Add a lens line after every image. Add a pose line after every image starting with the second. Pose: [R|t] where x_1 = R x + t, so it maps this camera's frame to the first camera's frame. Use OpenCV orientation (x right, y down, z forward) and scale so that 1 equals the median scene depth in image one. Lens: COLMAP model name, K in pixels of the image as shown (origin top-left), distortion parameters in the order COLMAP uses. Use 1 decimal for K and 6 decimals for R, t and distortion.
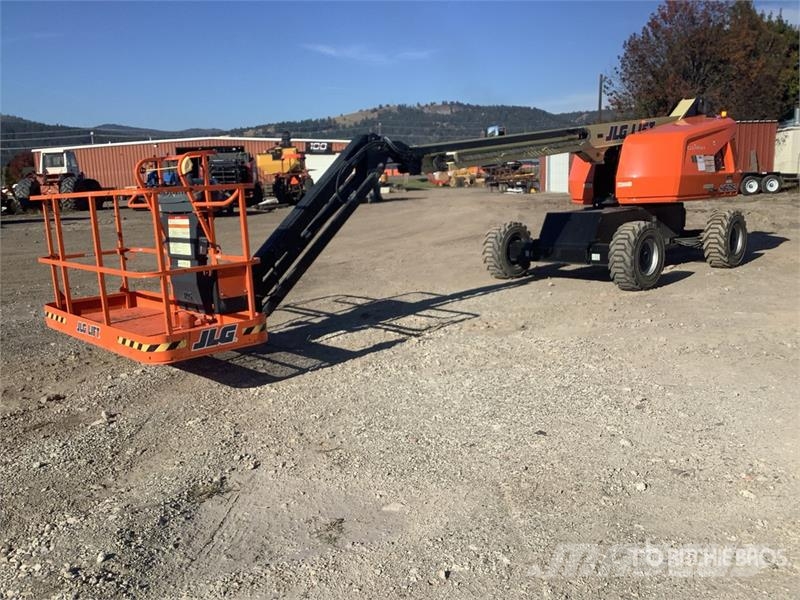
lens RADIAL K [[717.8, 0, 397.8], [0, 717.8, 303.1], [0, 0, 1]] dist [0.097147, -0.146657]
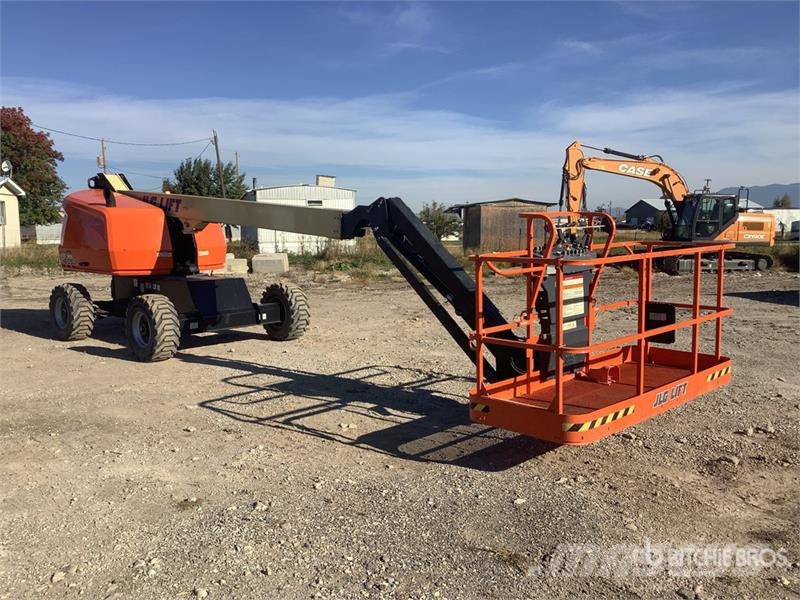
lens RADIAL K [[717.8, 0, 397.8], [0, 717.8, 303.1], [0, 0, 1]] dist [0.097147, -0.146657]
pose [[-0.099244, -0.072259, 0.992436, -0.789516], [0.185863, 0.978461, 0.089828, -0.137314], [-0.977551, 0.193372, -0.083676, 0.843380]]
